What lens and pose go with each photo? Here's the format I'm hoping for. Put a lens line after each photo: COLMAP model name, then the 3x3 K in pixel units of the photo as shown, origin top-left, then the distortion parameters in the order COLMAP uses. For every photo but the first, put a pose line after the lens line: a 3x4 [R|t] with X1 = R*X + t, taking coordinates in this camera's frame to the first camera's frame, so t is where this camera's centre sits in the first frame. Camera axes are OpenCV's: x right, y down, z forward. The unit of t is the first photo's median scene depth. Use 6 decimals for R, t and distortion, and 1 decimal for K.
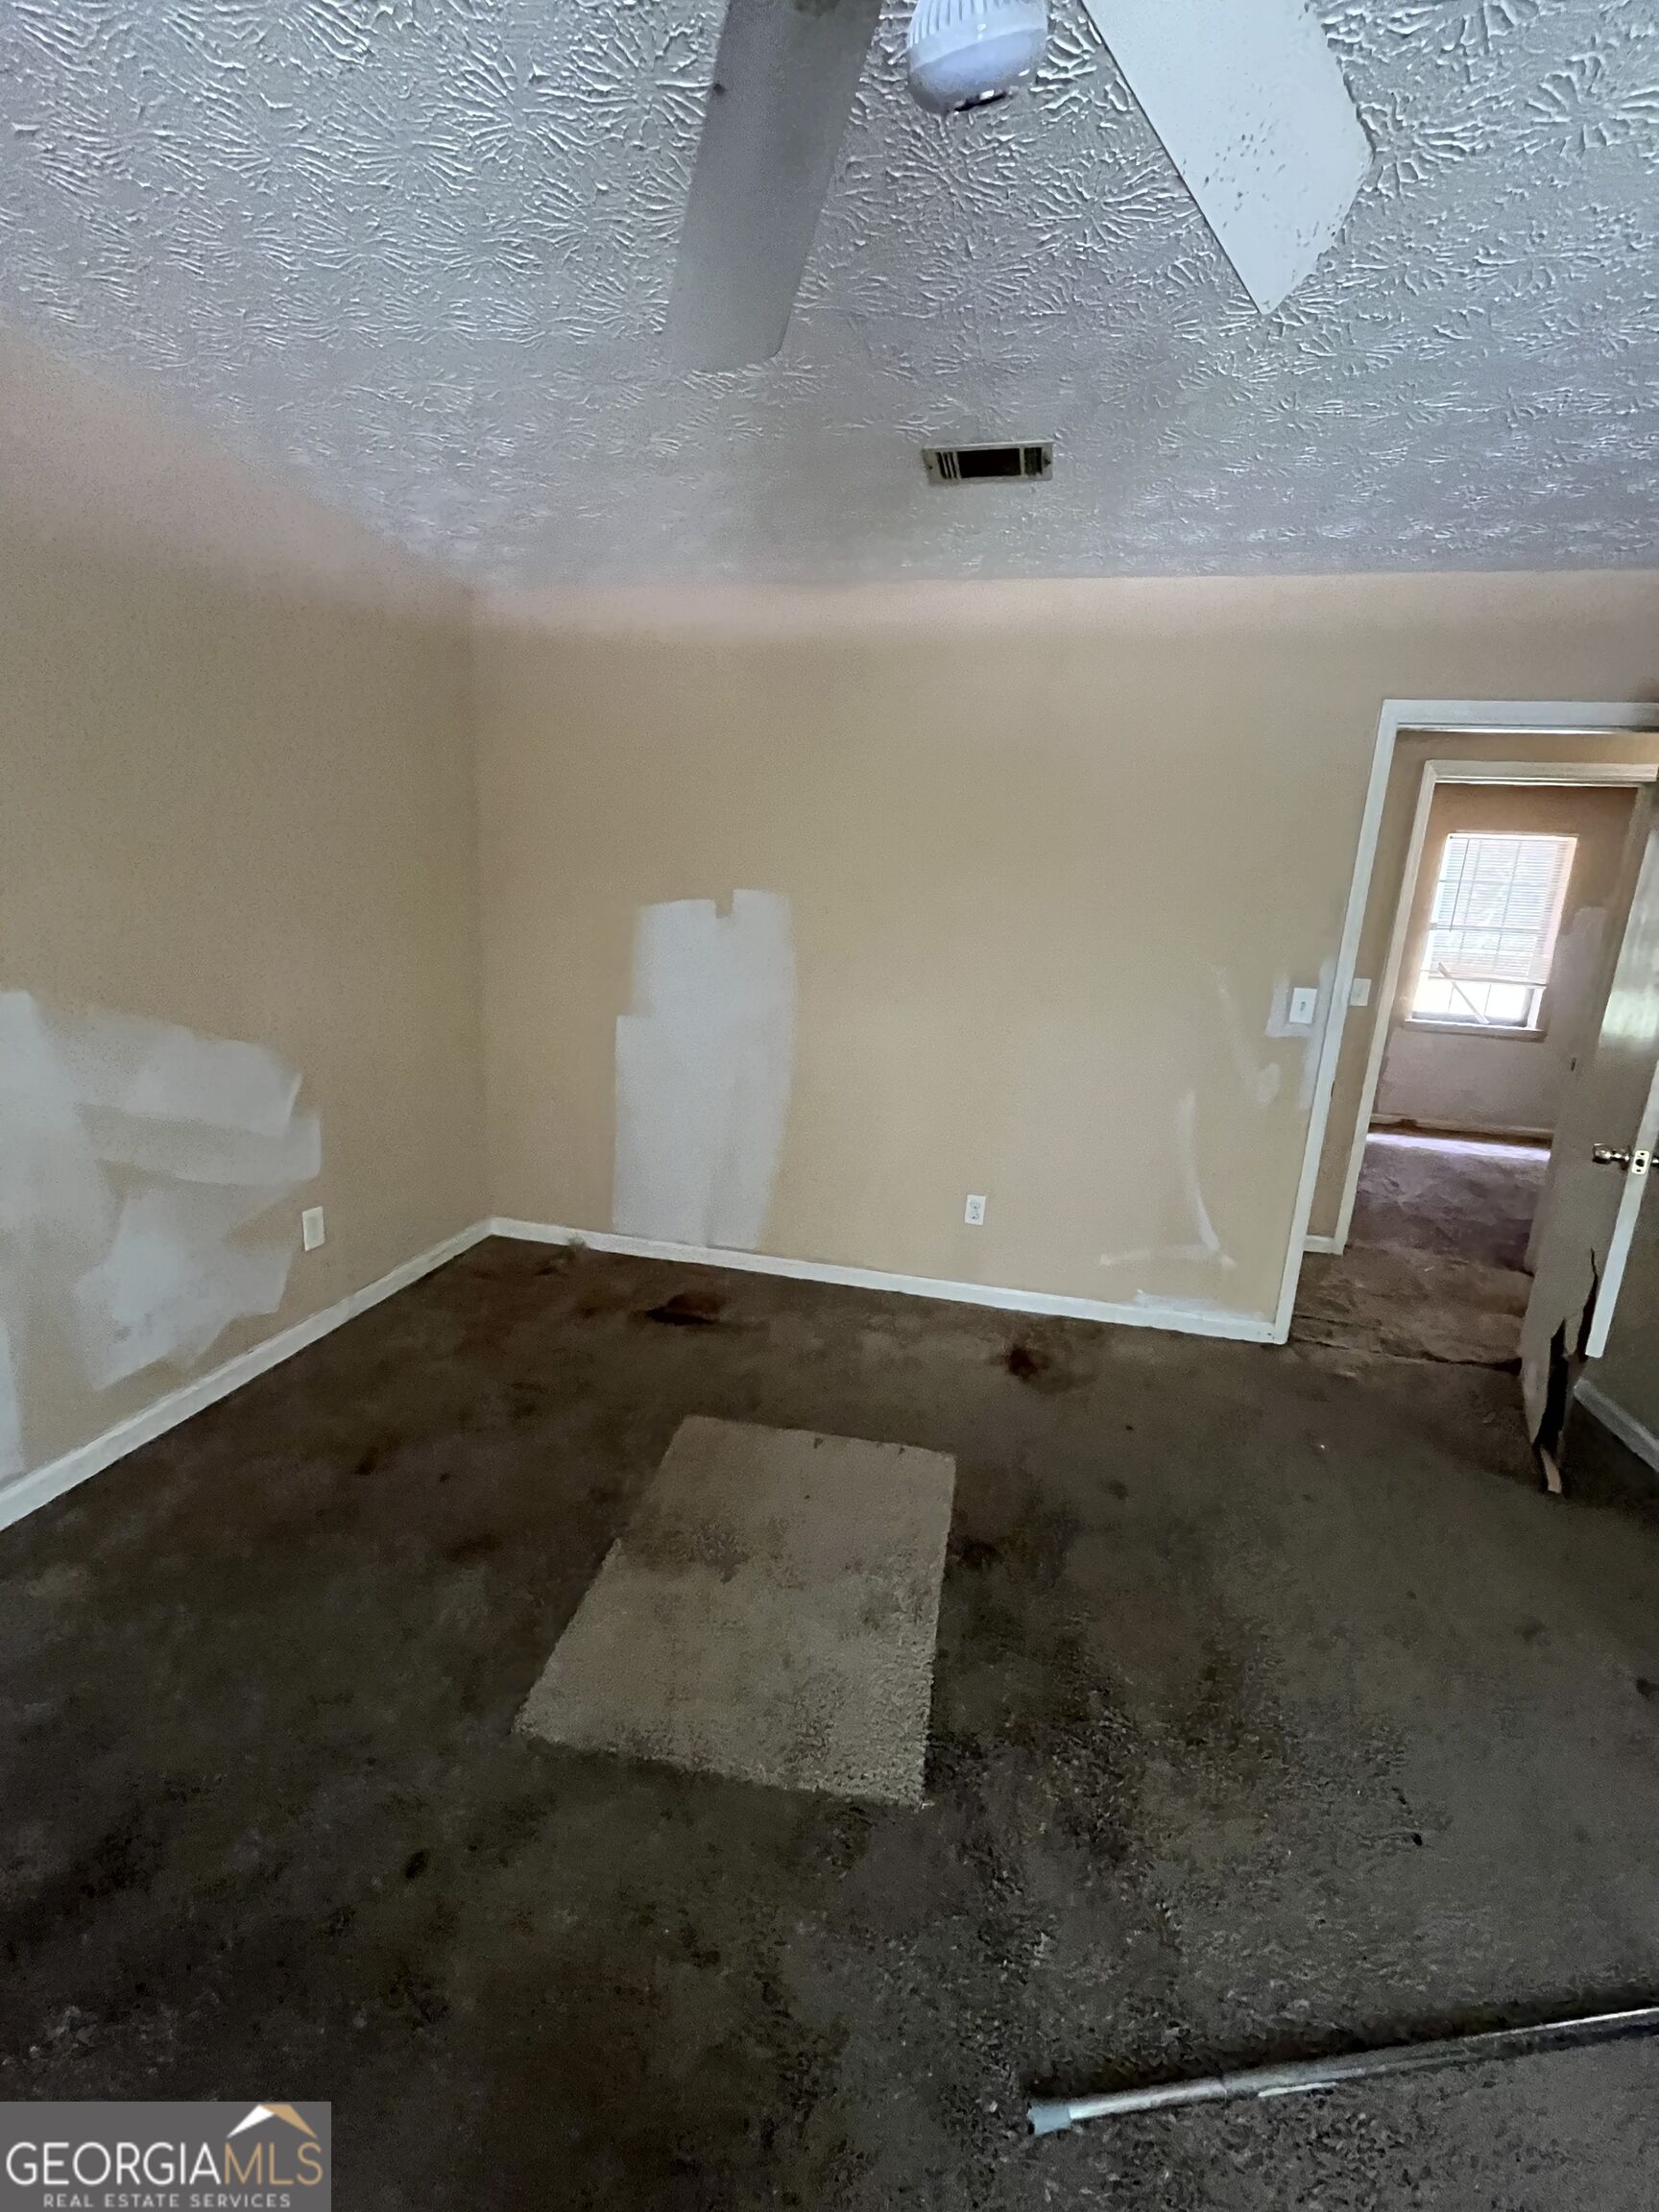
lens RADIAL K [[888.0, 0, 820.9], [0, 888.0, 1108.9], [0, 0, 1]] dist [-0.003236, -0.000147]
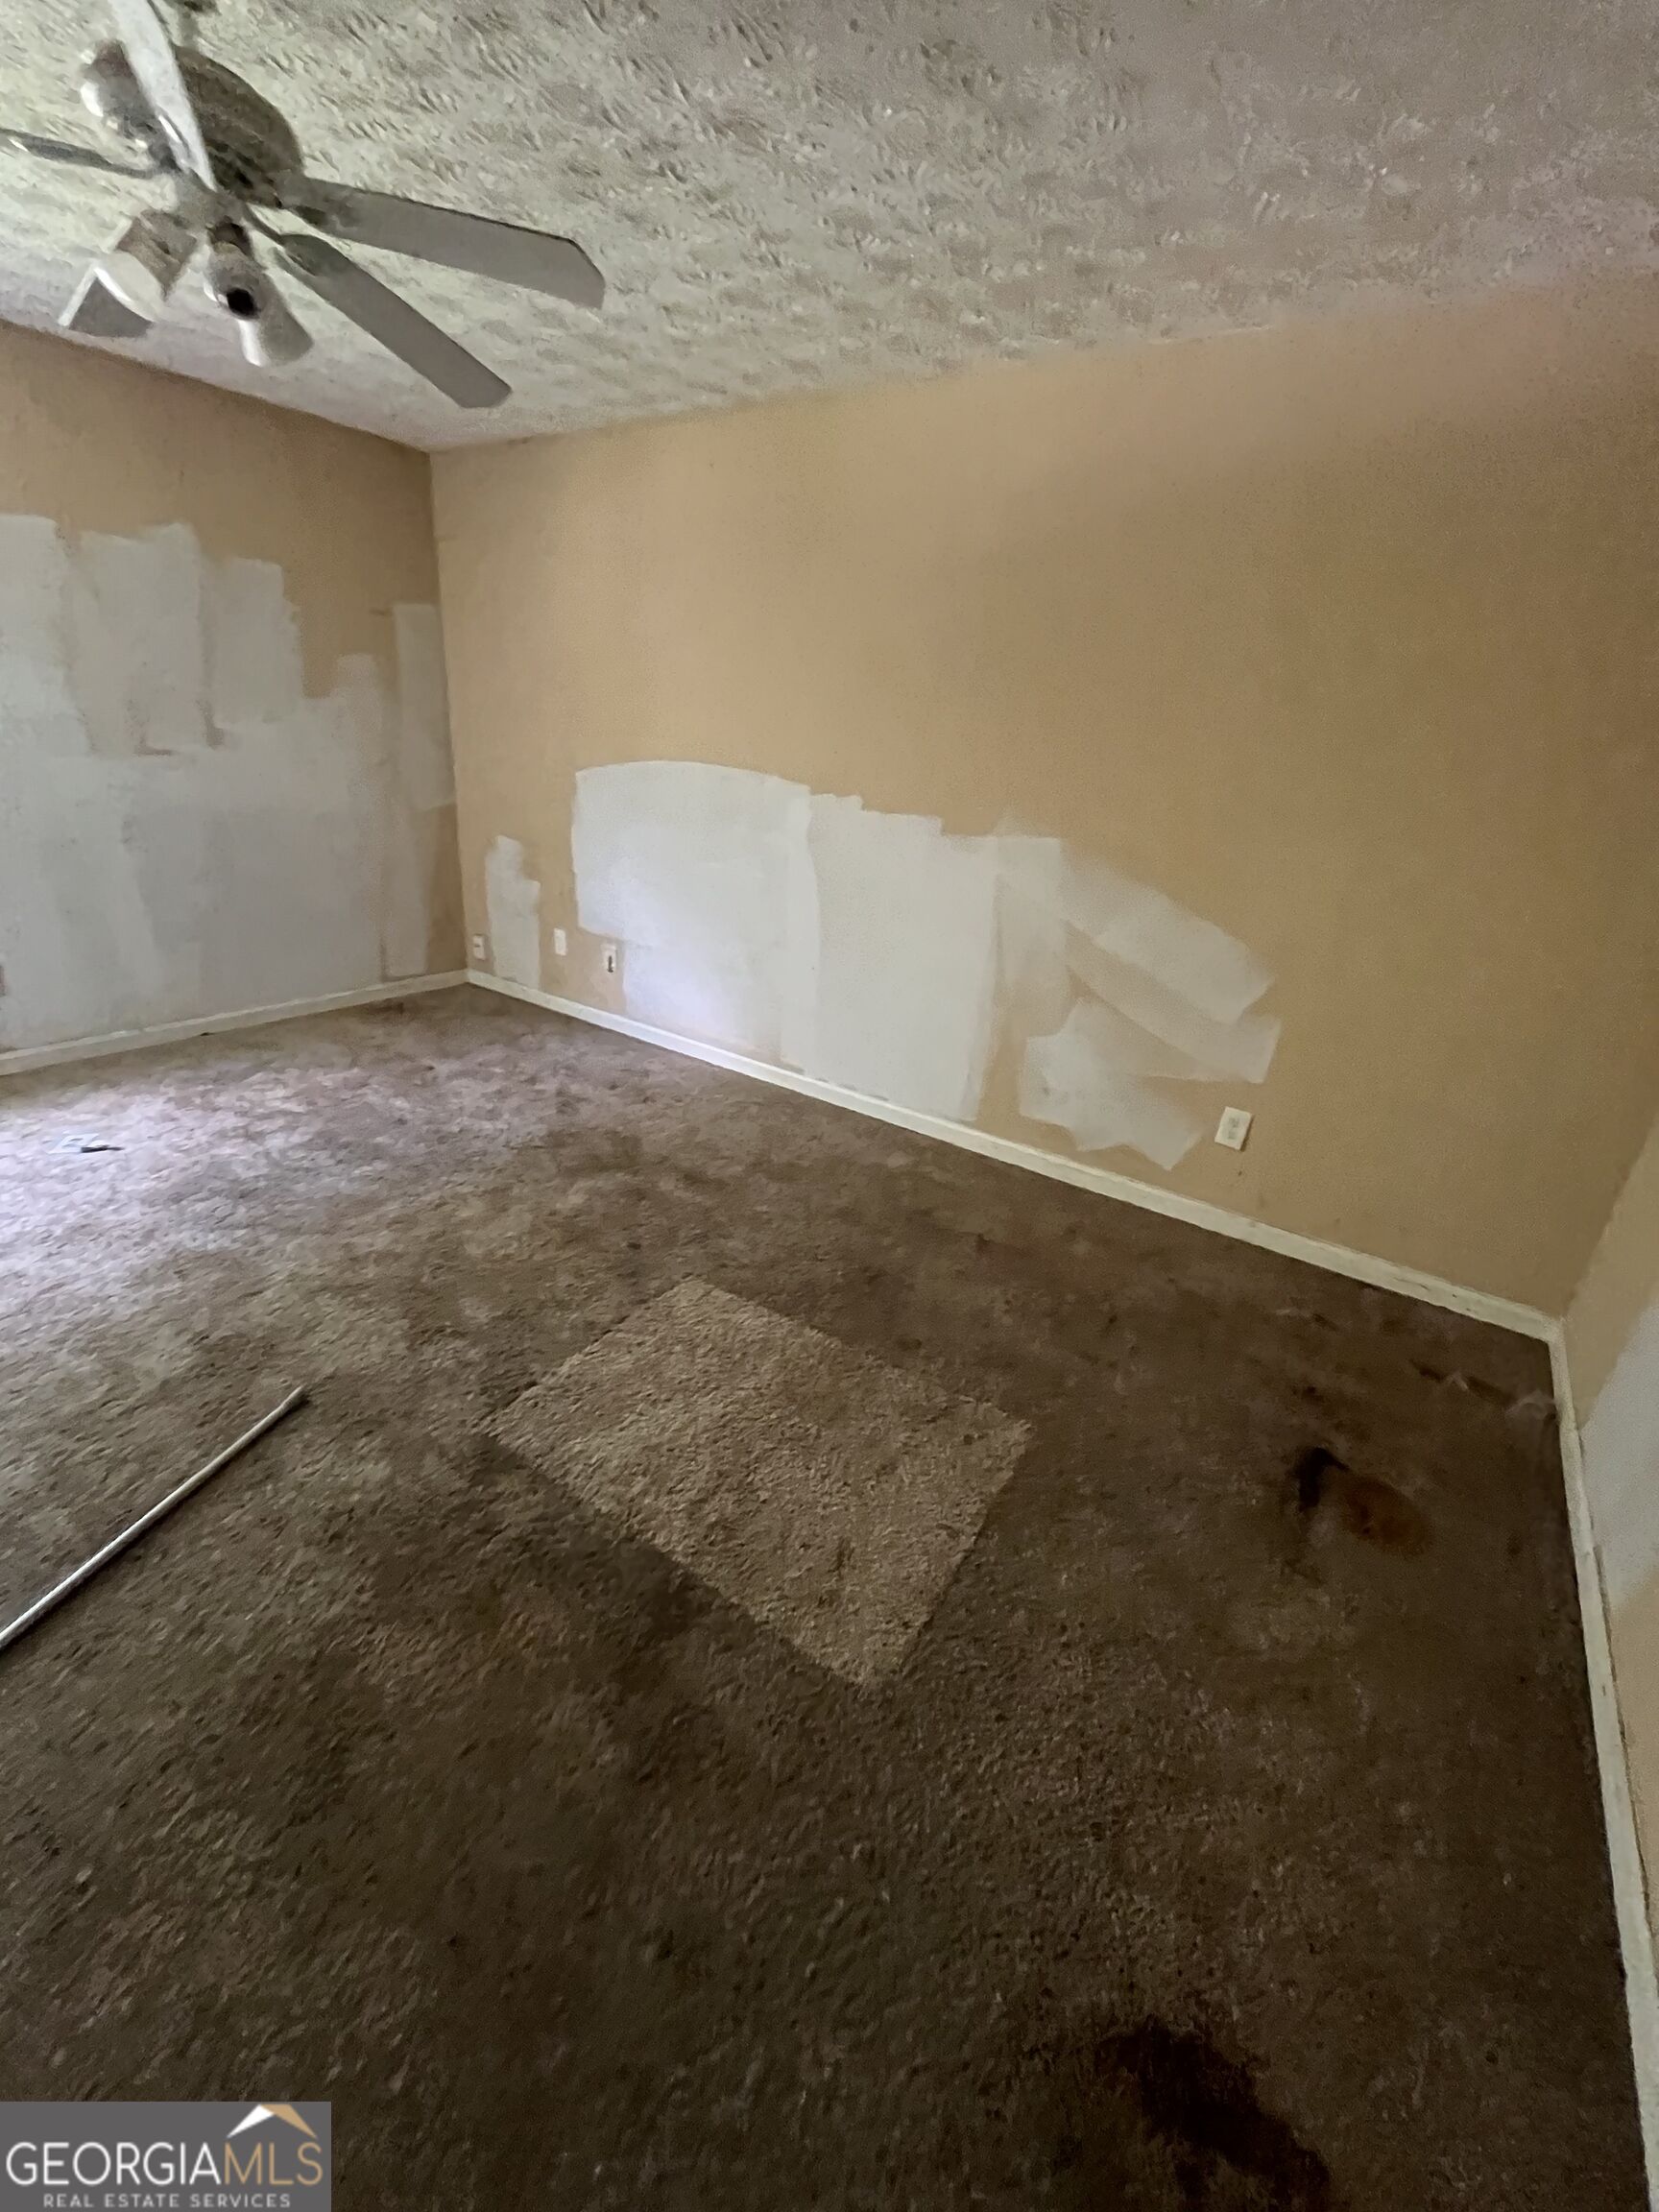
lens RADIAL K [[888.0, 0, 828.4], [0, 888.0, 1096.1], [0, 0, 1]] dist [-0.003236, -0.000147]
pose [[-0.359361, 0.271393, -0.892864, 0.572555], [-0.306011, 0.869604, 0.387487, -0.172940], [0.881599, 0.412474, -0.229453, 0.933659]]
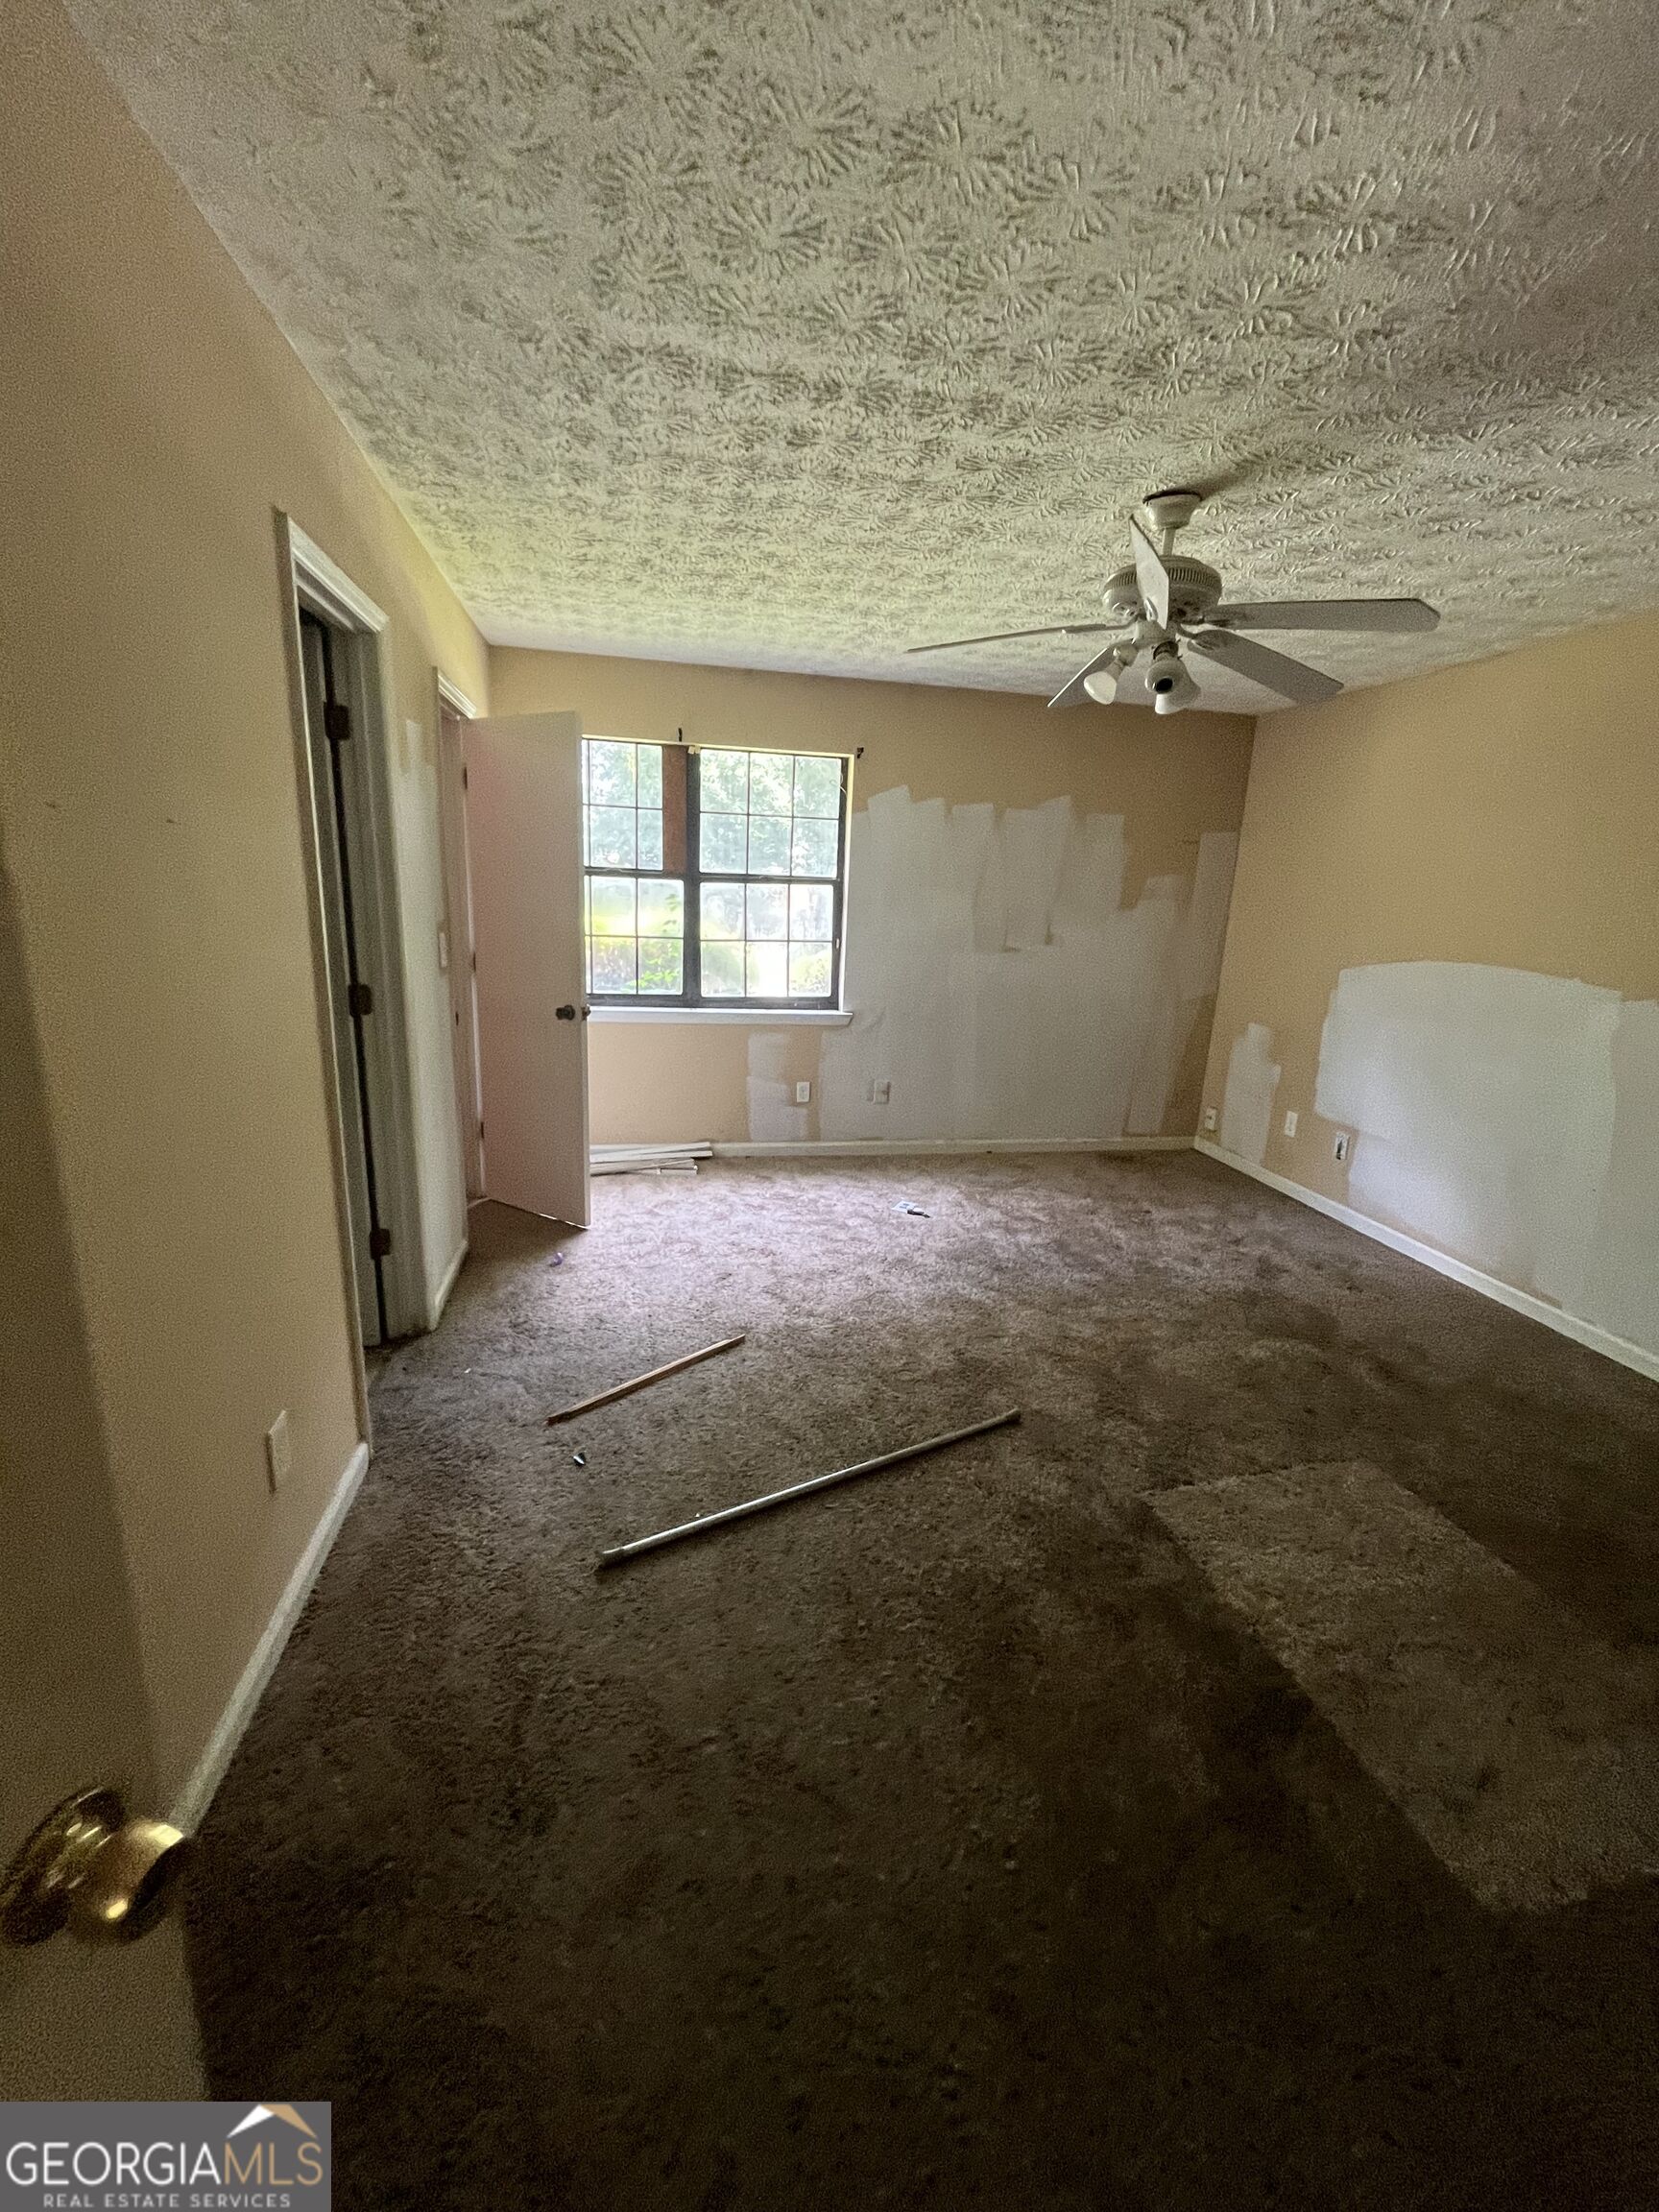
lens RADIAL K [[888.0, 0, 836.8], [0, 888.0, 1099.9], [0, 0, 1]] dist [-0.003236, -0.000147]
pose [[-0.906529, 0.000850, -0.422142, 0.746170], [-0.188881, 0.893498, 0.407412, -0.210686], [0.377529, 0.449066, -0.809822, 1.052027]]
